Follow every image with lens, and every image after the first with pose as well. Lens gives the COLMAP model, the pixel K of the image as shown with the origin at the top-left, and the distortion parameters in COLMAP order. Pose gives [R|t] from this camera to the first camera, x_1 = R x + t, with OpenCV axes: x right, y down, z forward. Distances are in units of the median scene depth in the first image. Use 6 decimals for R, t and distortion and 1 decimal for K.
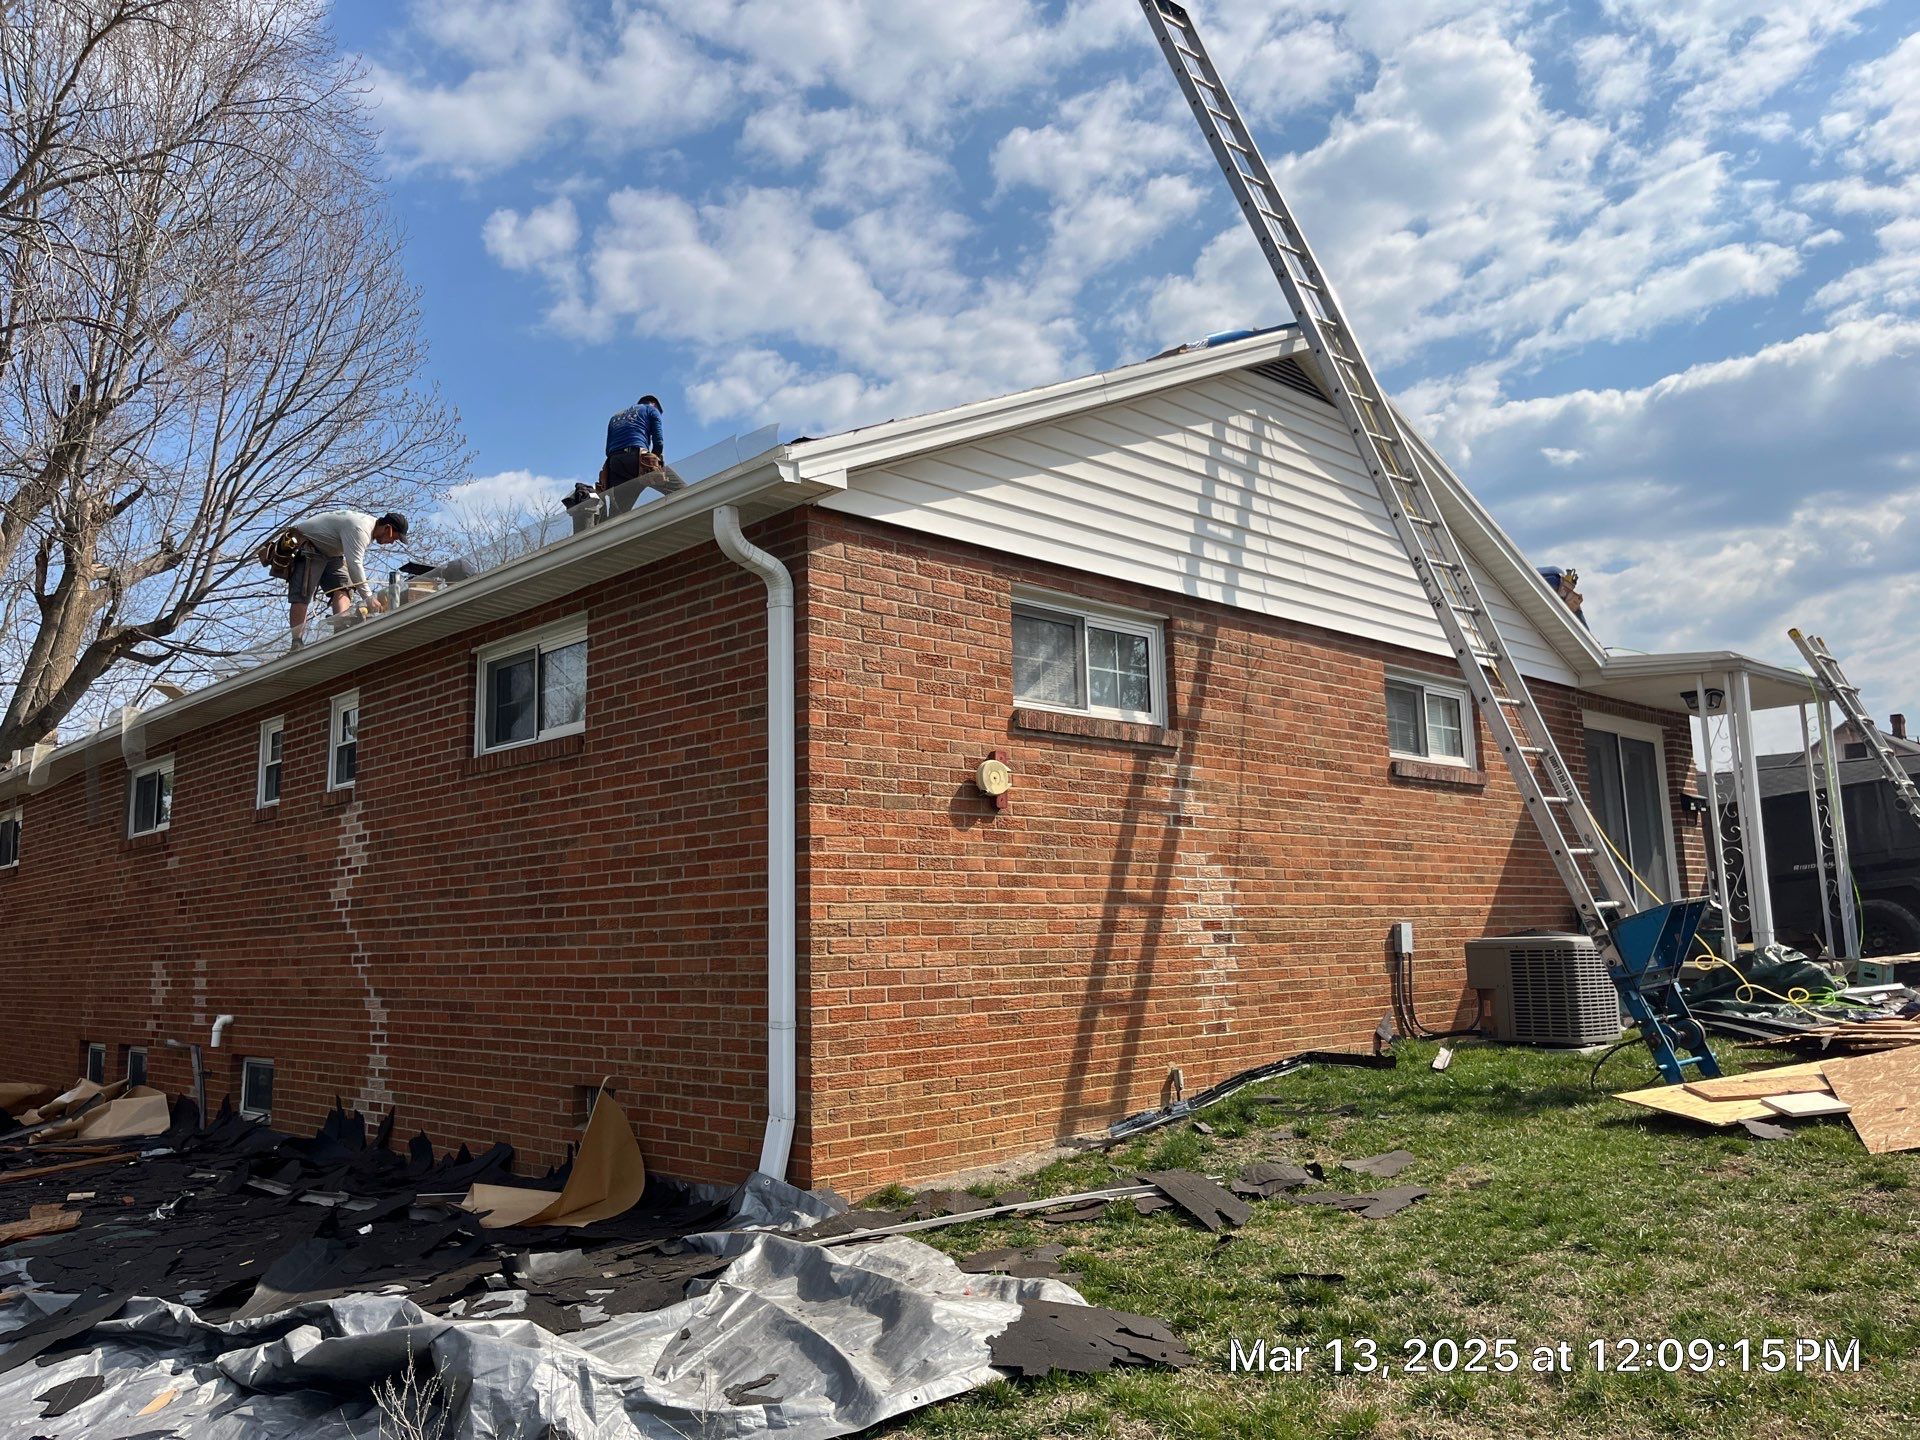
lens RADIAL K [[1461.9, 0, 959.0], [0, 1461.9, 706.0], [0, 0, 1]] dist [0.063515, -0.097098]
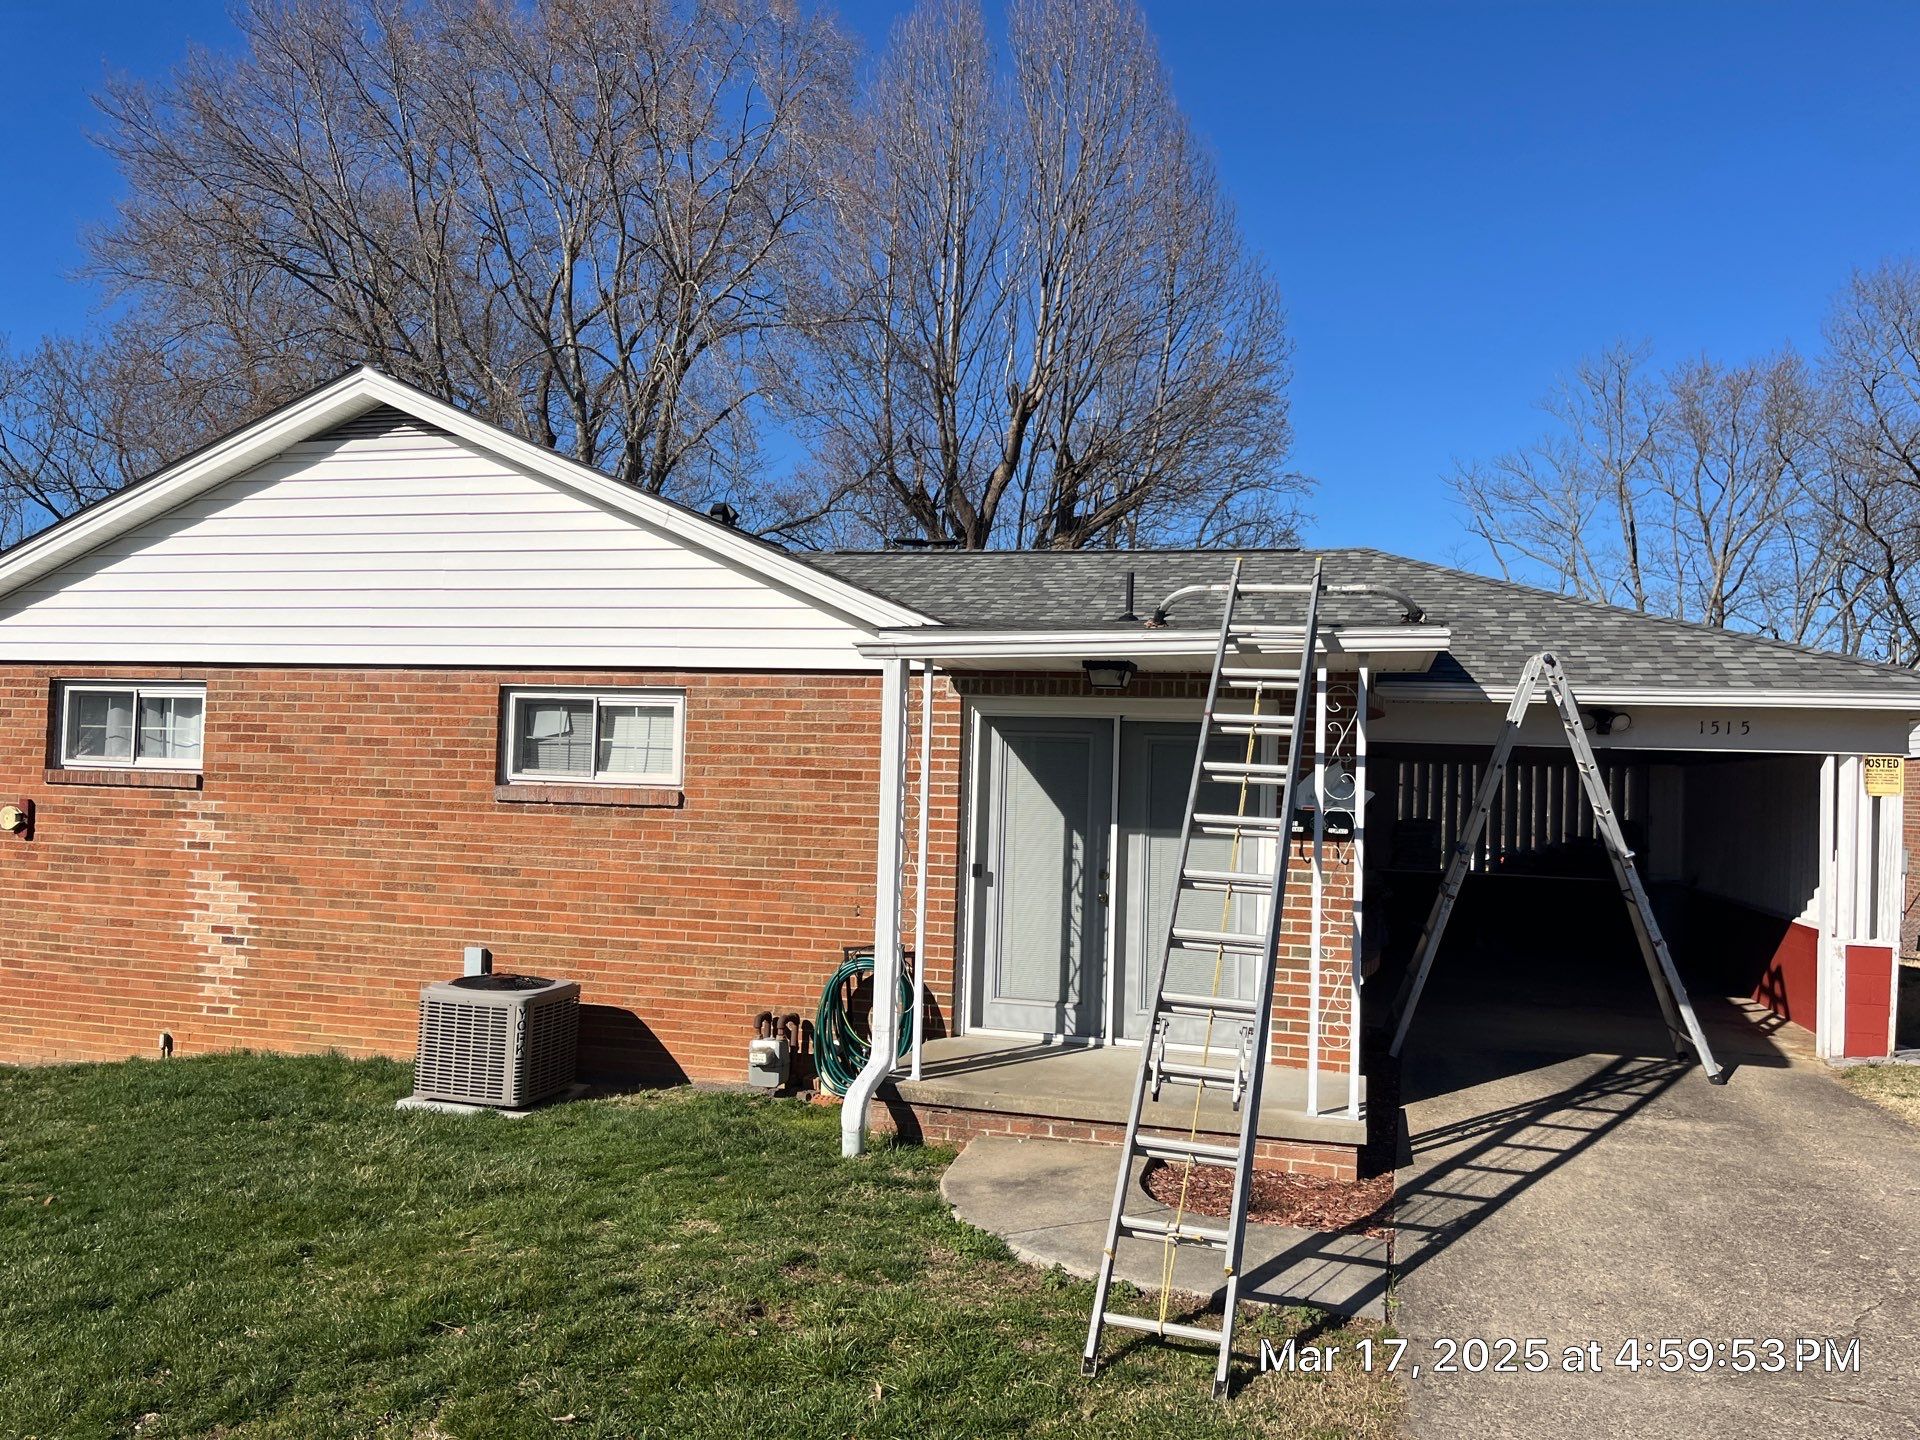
lens RADIAL K [[1478.2, 0, 965.9], [0, 1478.2, 712.3], [0, 0, 1]] dist [0.063473, -0.107044]
pose [[0.506611, 0.009114, -0.862127, 1.569983], [0.096649, 0.993041, 0.067292, -0.057356], [0.856741, -0.117414, 0.502204, 0.917370]]
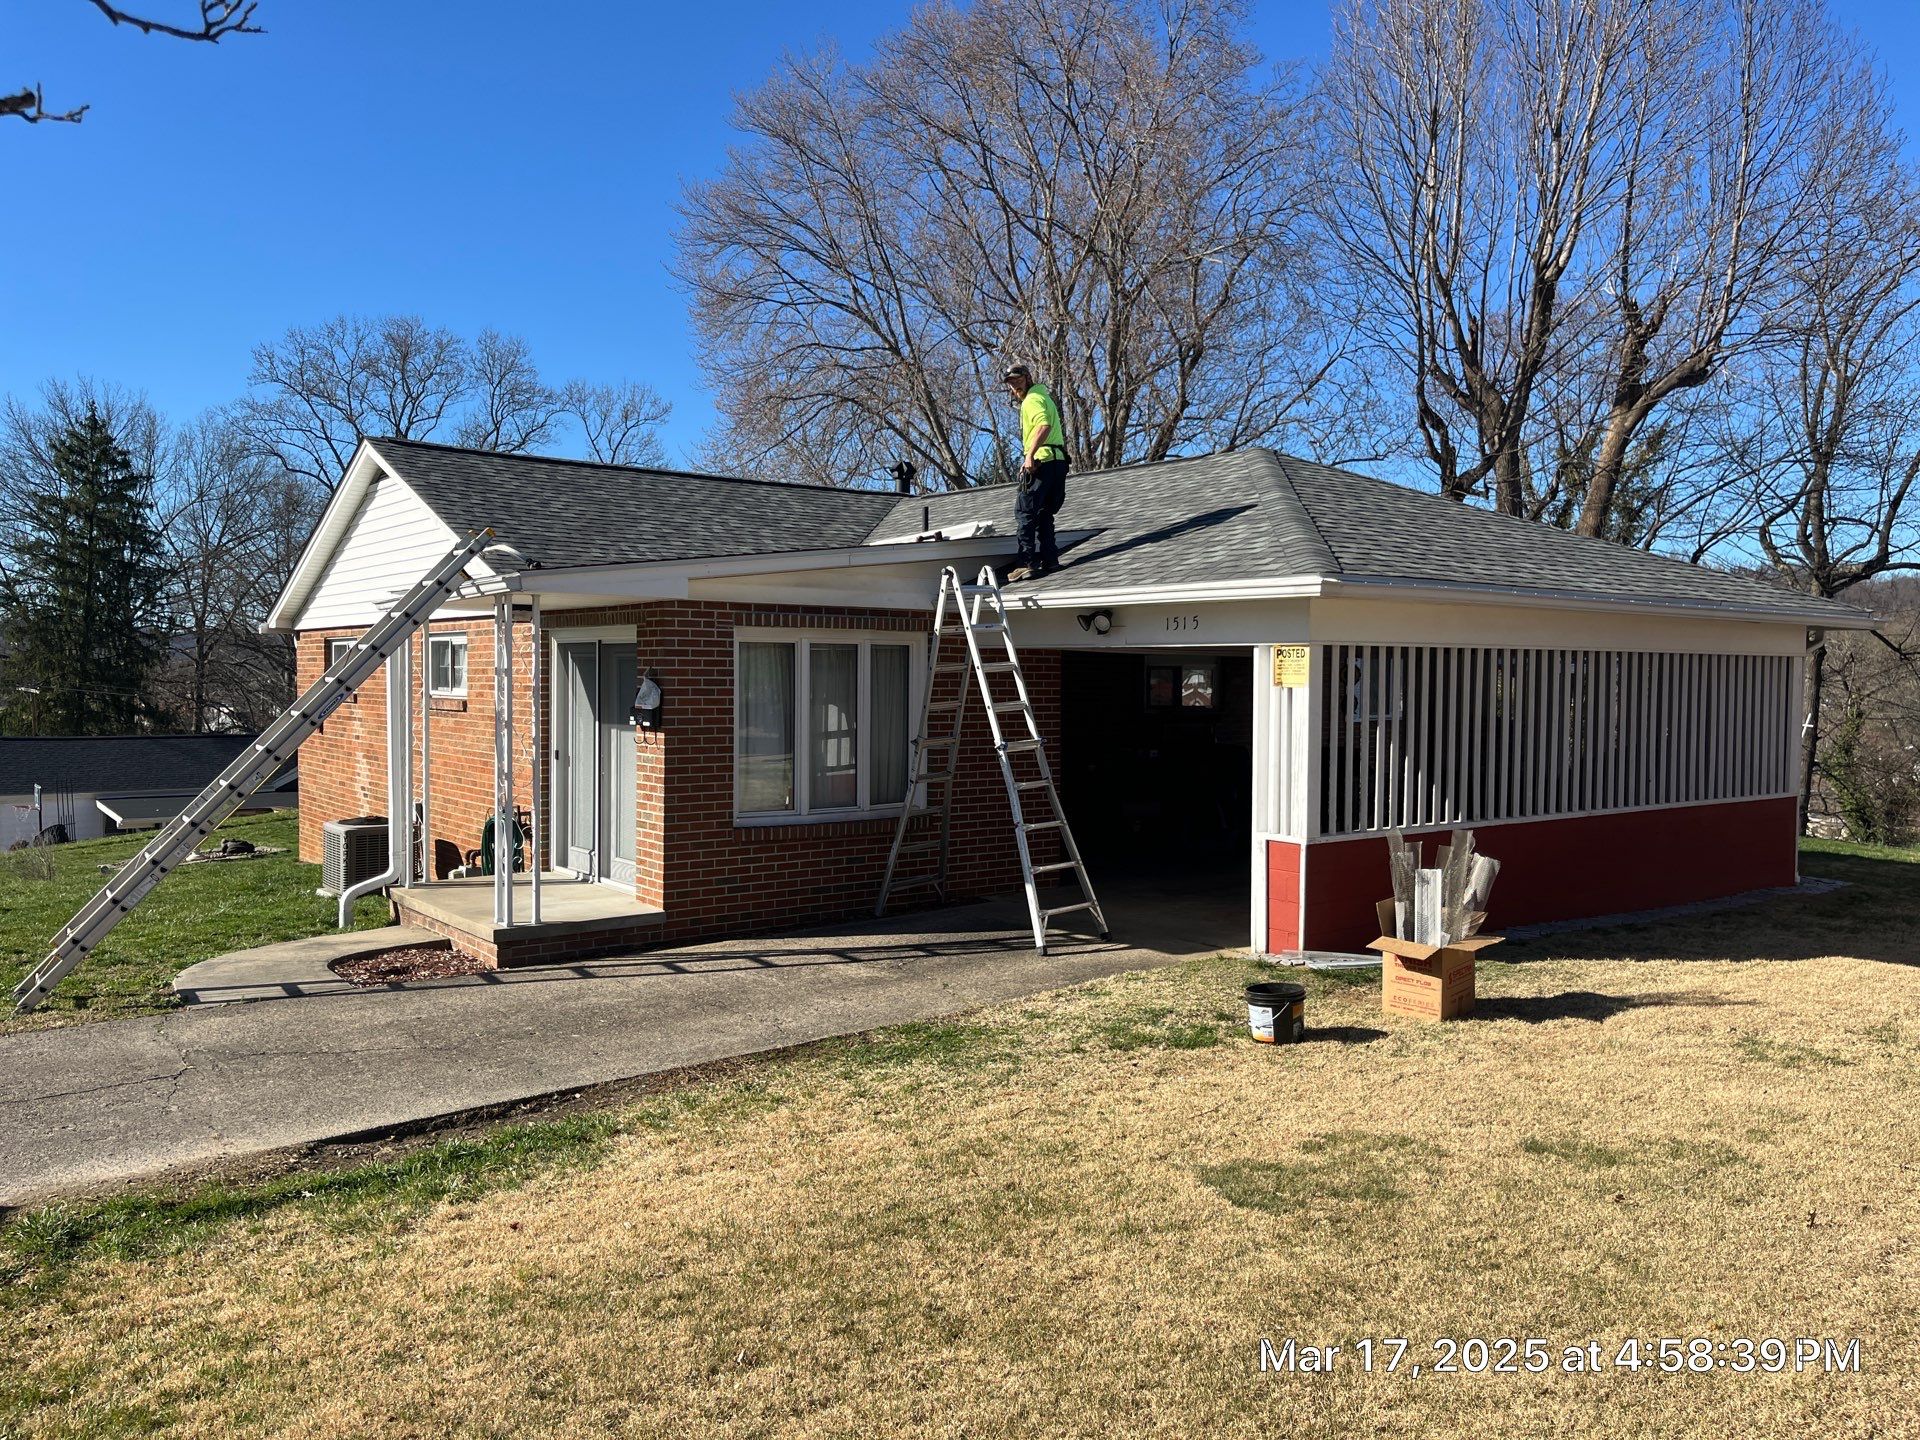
lens RADIAL K [[1461.9, 0, 959.0], [0, 1461.9, 706.0], [0, 0, 1]] dist [0.063515, -0.097098]
pose [[-0.097594, 0.043870, -0.994259, 2.068933], [0.154049, 0.987653, 0.028458, 0.110273], [0.983232, -0.150387, -0.103147, 2.045480]]
